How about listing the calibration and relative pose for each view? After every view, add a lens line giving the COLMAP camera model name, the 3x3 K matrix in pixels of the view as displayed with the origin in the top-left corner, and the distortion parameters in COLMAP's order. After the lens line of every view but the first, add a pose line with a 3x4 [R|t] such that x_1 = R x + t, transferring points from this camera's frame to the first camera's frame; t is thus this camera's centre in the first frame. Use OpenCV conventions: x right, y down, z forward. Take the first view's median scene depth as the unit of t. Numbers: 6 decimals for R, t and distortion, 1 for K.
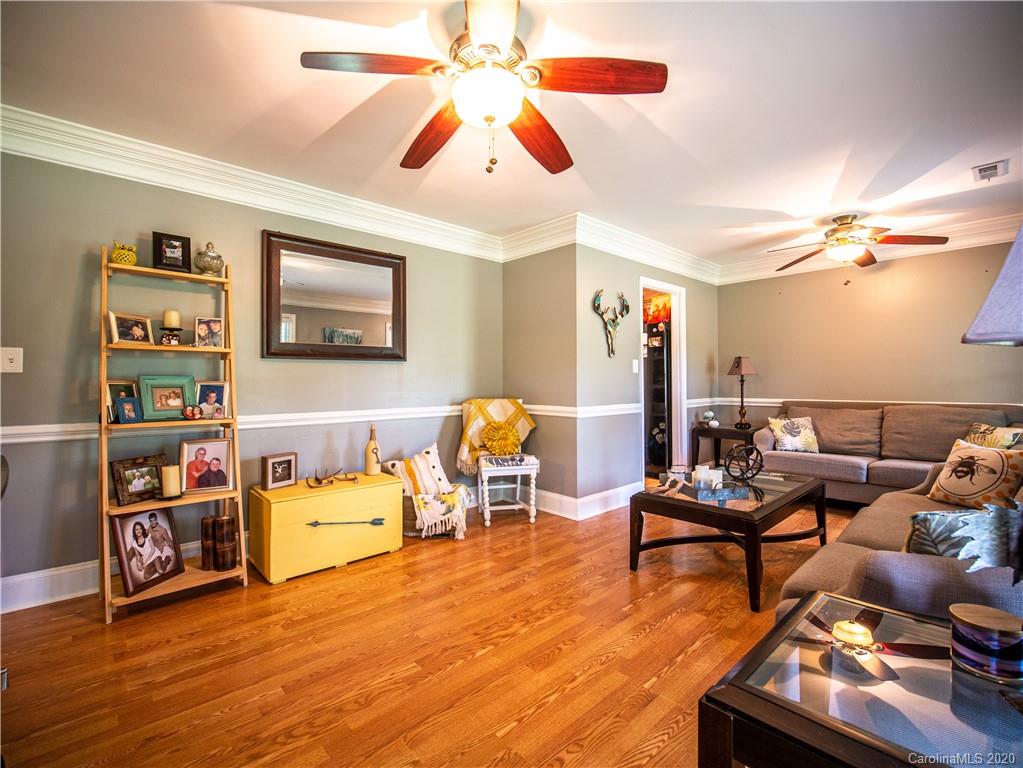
lens RADIAL K [[448.5, 0, 505.3], [0, 448.5, 376.2], [0, 0, 1]] dist [-0.017854, -0.000105]
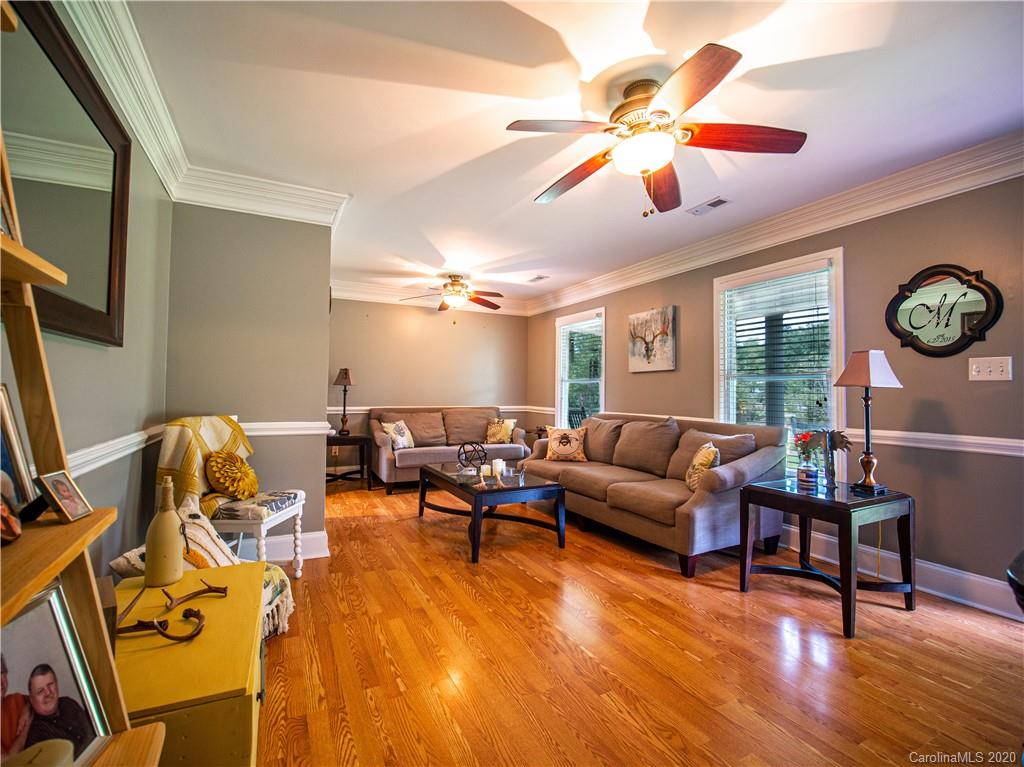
lens RADIAL K [[448.9, 0, 505.8], [0, 448.9, 375.7], [0, 0, 1]] dist [-0.017854, -0.000105]
pose [[0.297102, 0.040378, 0.953991, -0.598223], [-0.020778, 0.999142, -0.035818, 0.006692], [-0.954620, -0.009180, 0.297687, 0.467445]]
